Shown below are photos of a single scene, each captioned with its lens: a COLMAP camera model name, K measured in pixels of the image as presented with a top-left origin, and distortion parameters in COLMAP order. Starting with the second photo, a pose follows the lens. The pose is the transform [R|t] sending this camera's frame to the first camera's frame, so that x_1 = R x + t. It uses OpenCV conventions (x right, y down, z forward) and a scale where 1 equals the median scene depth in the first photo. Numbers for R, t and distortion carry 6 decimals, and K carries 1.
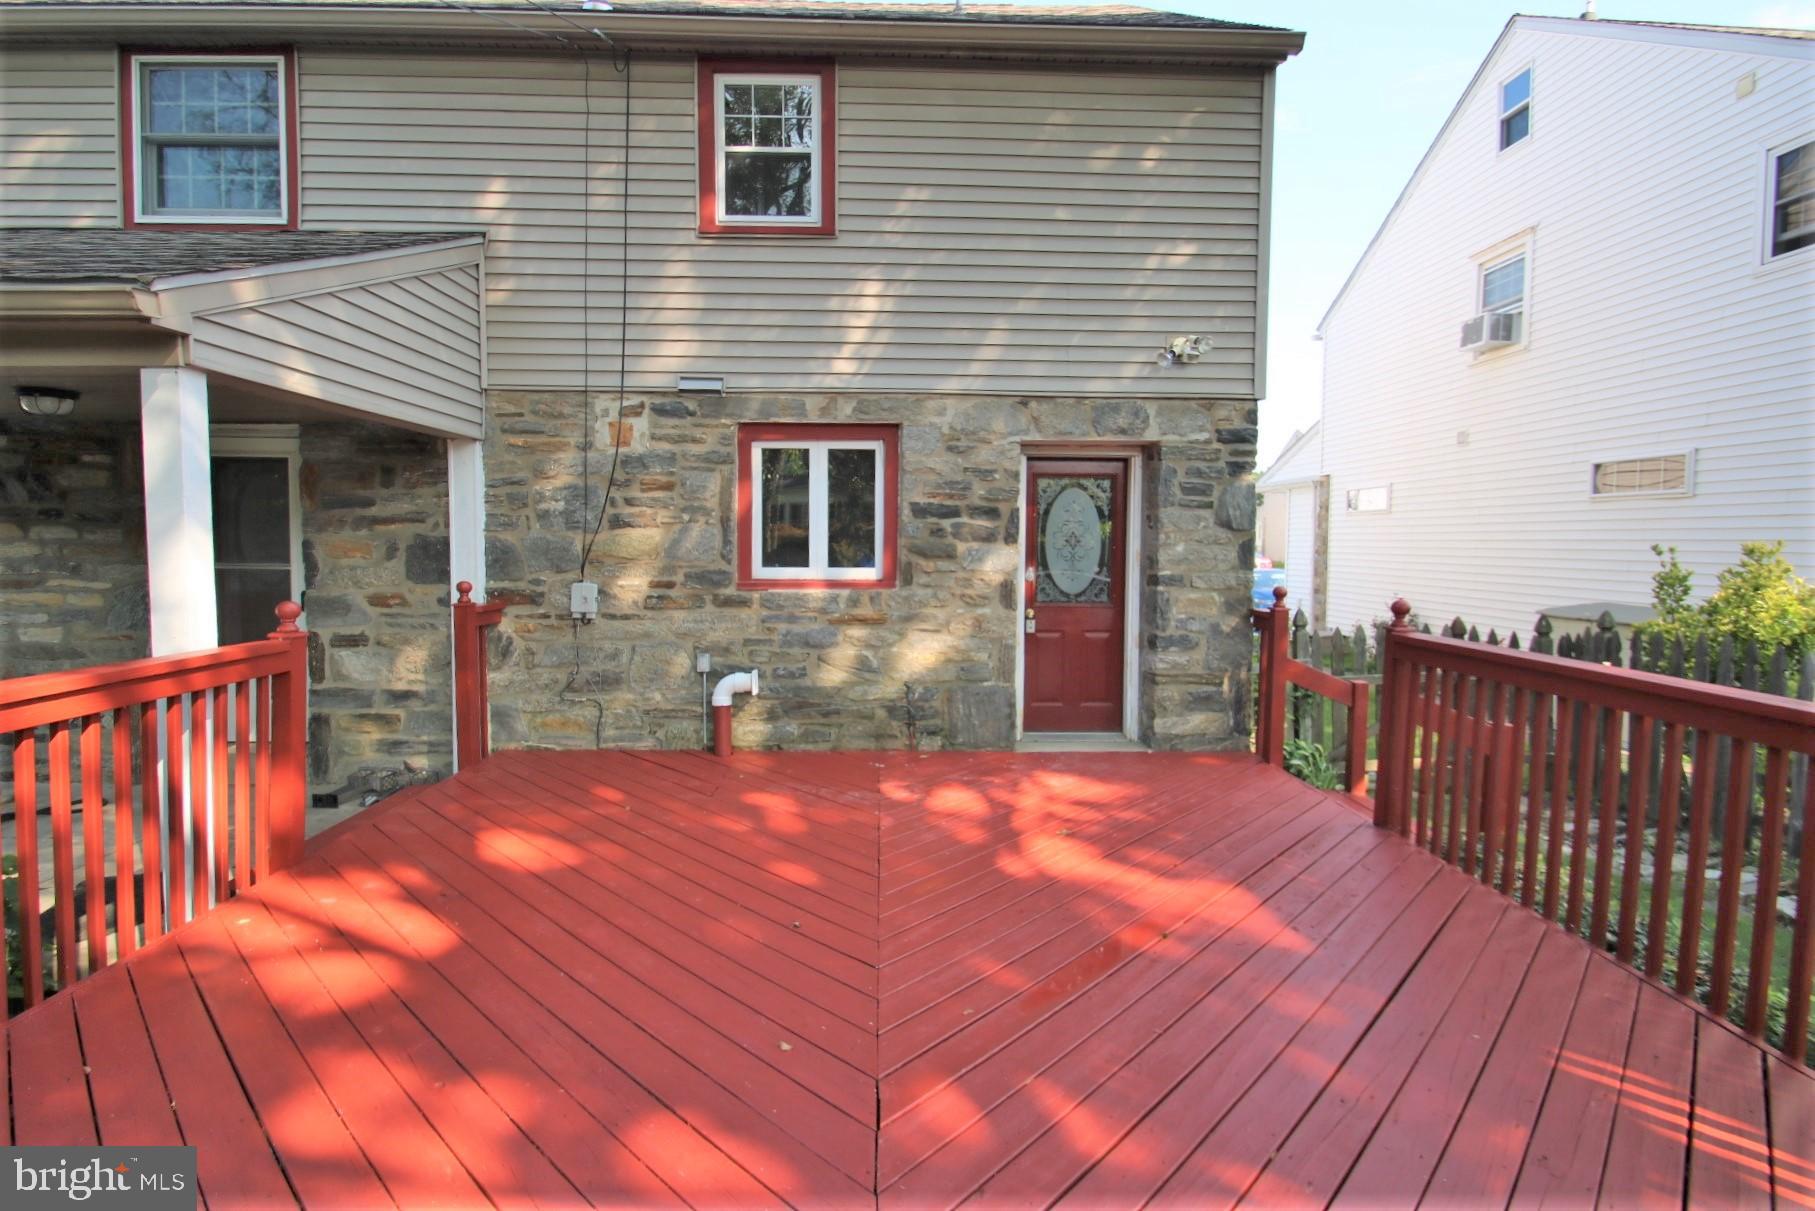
lens RADIAL K [[863.1, 0, 909.2], [0, 863.1, 580.8], [0, 0, 1]] dist [-0.001608, 0.000283]
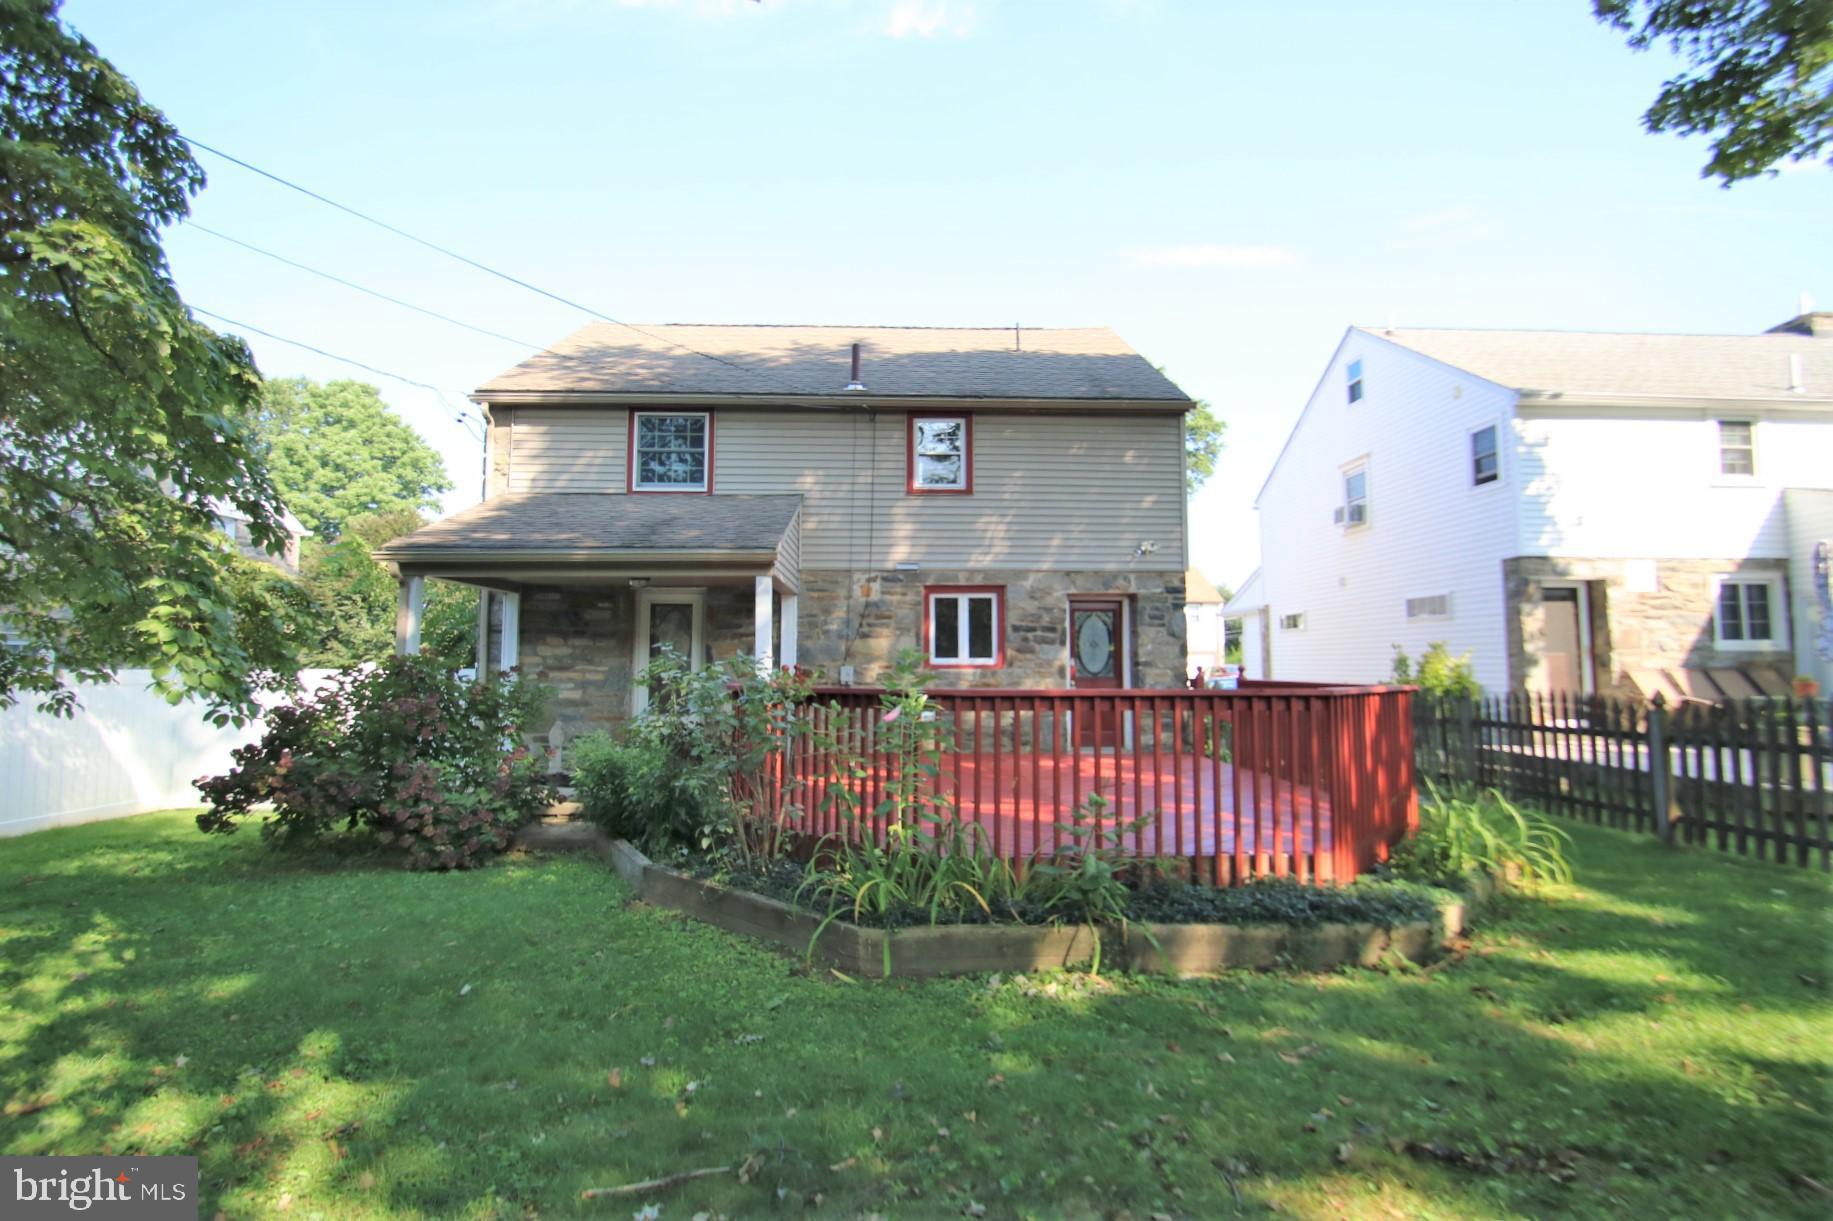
lens RADIAL K [[871.7, 0, 918.2], [0, 871.7, 585.6], [0, 0, 1]] dist [-0.001608, 0.000283]
pose [[0.999972, -0.005346, 0.005240, -0.222215], [0.006022, 0.990283, -0.138935, 0.096524], [-0.004446, 0.138963, 0.990288, -0.984383]]
